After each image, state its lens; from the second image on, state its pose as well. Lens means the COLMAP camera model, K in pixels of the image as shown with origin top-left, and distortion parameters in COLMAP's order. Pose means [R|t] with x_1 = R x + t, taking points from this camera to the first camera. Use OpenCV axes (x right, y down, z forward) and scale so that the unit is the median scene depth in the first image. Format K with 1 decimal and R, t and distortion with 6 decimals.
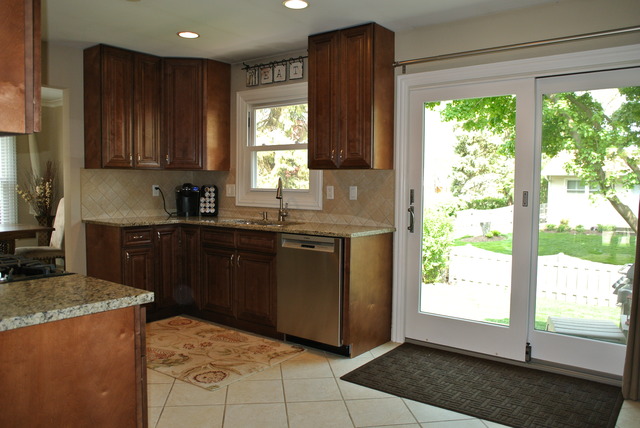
lens RADIAL K [[511.2, 0, 321.3], [0, 511.2, 215.6], [0, 0, 1]] dist [-0.016986, -0.001030]
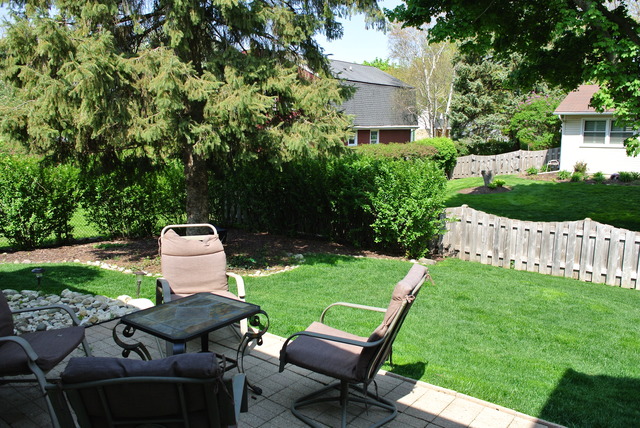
lens RADIAL K [[511.2, 0, 319.1], [0, 511.2, 210.1], [0, 0, 1]] dist [-0.016986, -0.001030]
pose [[0.999851, -0.012923, -0.011404, 0.043932], [0.013972, 0.995155, 0.097322, -0.008184], [0.010091, -0.097467, 0.995188, 0.128784]]
